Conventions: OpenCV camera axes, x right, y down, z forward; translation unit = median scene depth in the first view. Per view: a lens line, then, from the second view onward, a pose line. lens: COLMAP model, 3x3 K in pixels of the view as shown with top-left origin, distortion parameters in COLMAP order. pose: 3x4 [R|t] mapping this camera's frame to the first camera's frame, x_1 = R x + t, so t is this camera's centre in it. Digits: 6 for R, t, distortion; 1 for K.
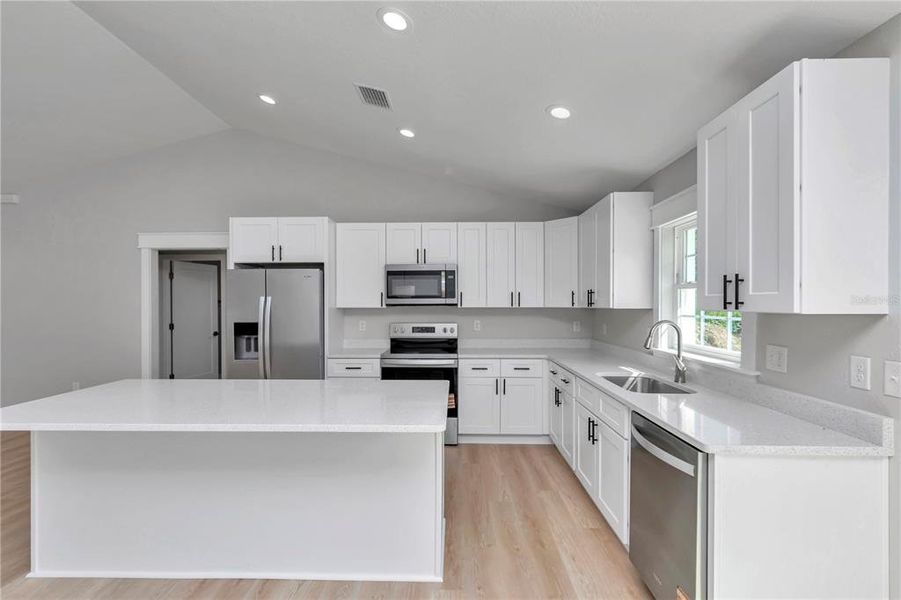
lens RADIAL K [[407.4, 0, 452.7], [0, 407.4, 305.6], [0, 0, 1]] dist [0.000334, -0.000134]
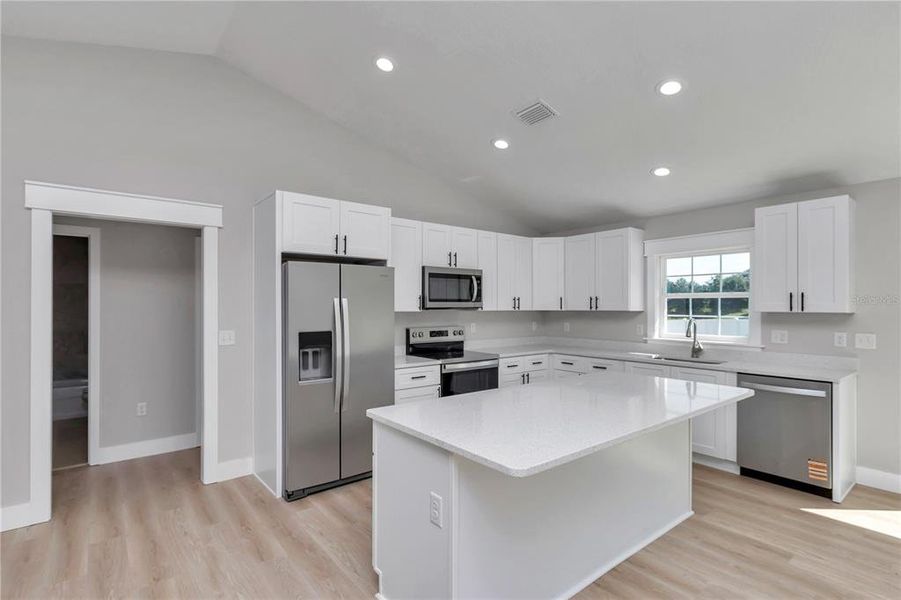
lens RADIAL K [[433.7, 0, 447.2], [0, 433.7, 303.4], [0, 0, 1]] dist [-0.001135, 0.000094]
pose [[0.769380, 0.006082, 0.638763, -0.777425], [0.000109, 0.999953, -0.009653, -0.003427], [-0.638792, 0.007496, 0.769343, 0.195536]]
